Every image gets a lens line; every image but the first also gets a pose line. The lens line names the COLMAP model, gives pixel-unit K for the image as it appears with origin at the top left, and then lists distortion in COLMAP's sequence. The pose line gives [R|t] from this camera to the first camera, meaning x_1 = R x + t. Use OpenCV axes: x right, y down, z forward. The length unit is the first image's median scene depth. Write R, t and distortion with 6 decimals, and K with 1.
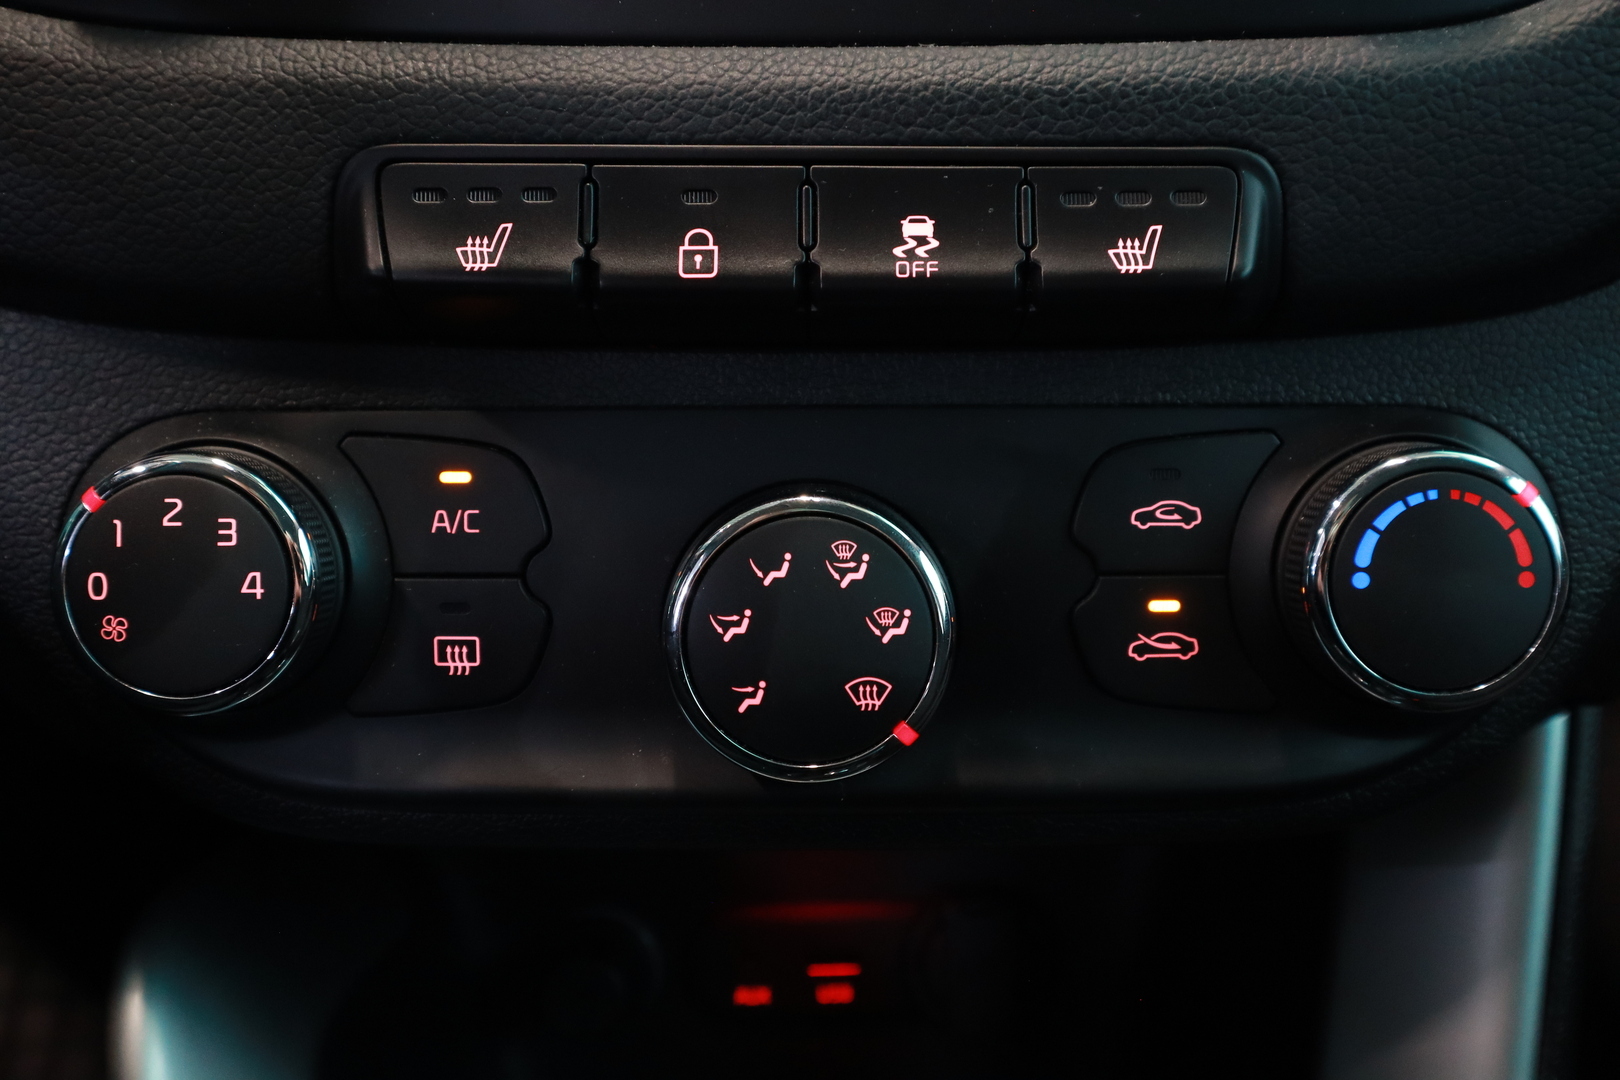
lens RADIAL K [[1736.4, 0, 825.5], [0, 1736.4, 536.4], [0, 0, 1]] dist [0.019276, 0.000000]
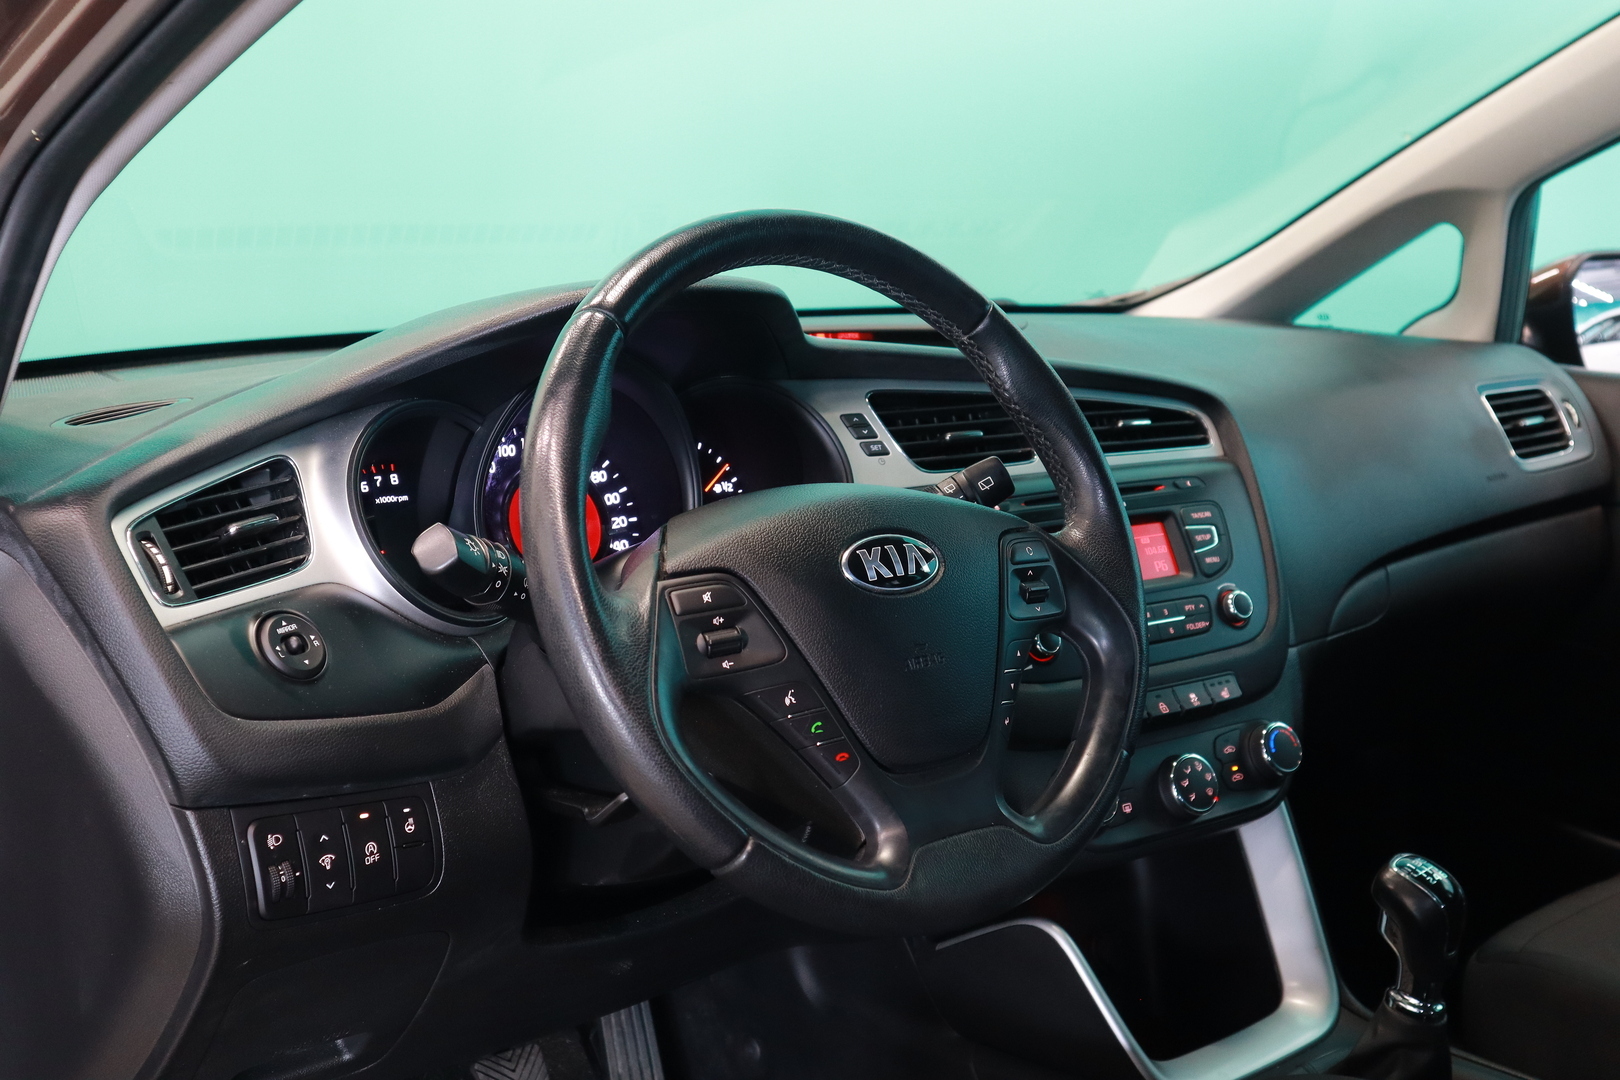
lens RADIAL K [[1828.8, 0, 822.2], [0, 1828.8, 541.5], [0, 0, 1]] dist [0.011733, 0.000000]
pose [[0.816046, -0.107111, 0.567976, -3.609194], [0.283153, 0.930767, -0.231295, 0.311401], [-0.503879, 0.349571, 0.789877, -2.659024]]
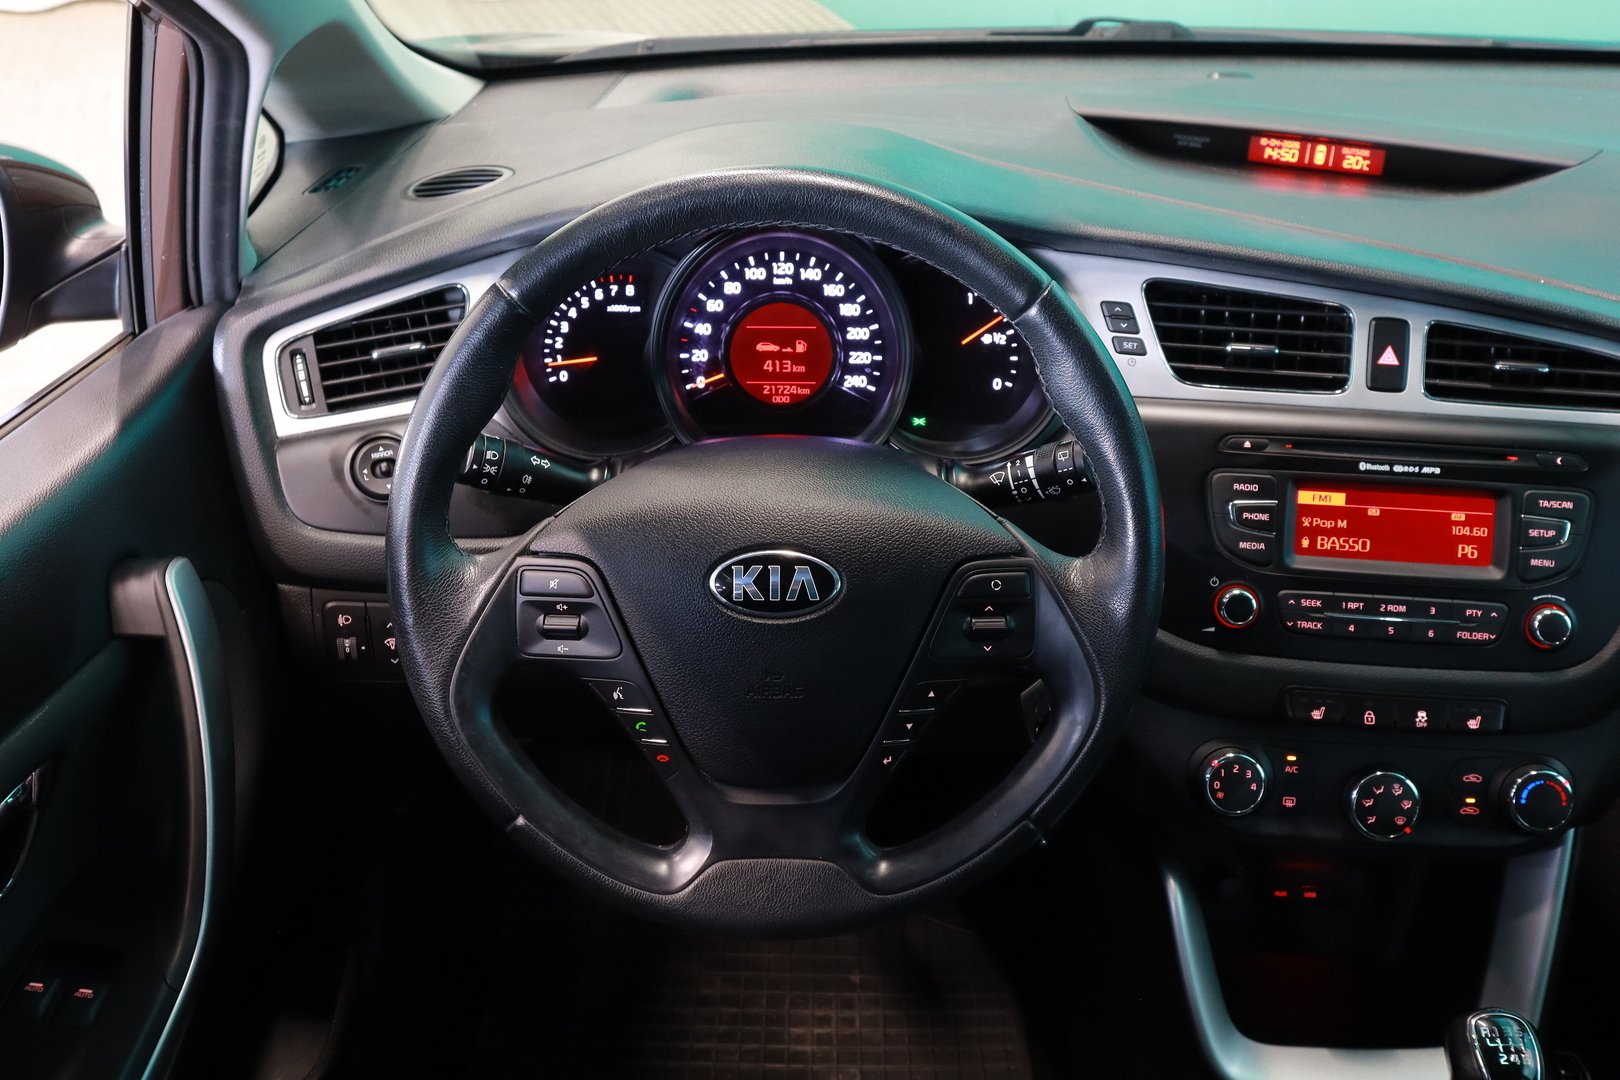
lens RADIAL K [[1613.9, 0, 818.5], [0, 1613.9, 529.4], [0, 0, 1]] dist [0.002318, 0.000000]
pose [[0.997043, 0.048419, -0.059670, -1.167038], [-0.046903, 0.998547, 0.026547, -0.643153], [0.060868, -0.023670, 0.997865, -2.924722]]
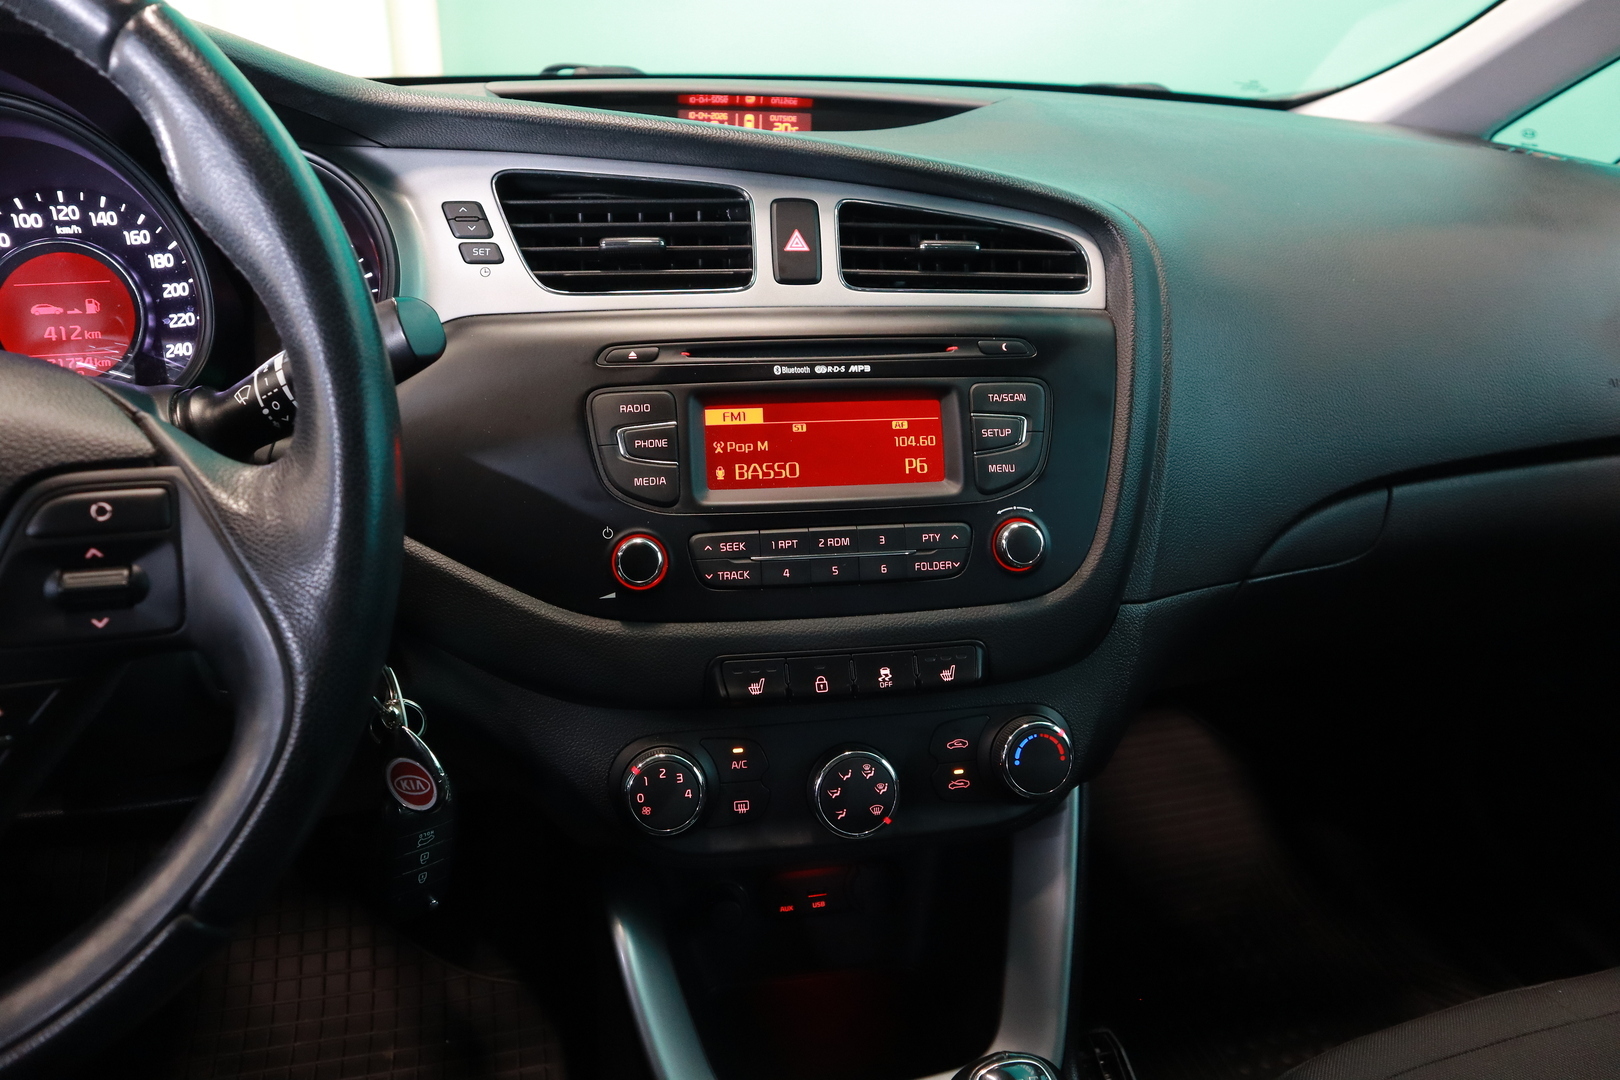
lens RADIAL K [[1106.5, 0, 818.7], [0, 1106.5, 537.3], [0, 0, 1]] dist [-0.093044, 0.035063]
pose [[0.985382, -0.052973, 0.161913, -0.392933], [0.063421, 0.996178, -0.060059, -0.305238], [-0.158112, 0.069449, 0.984976, -1.068910]]
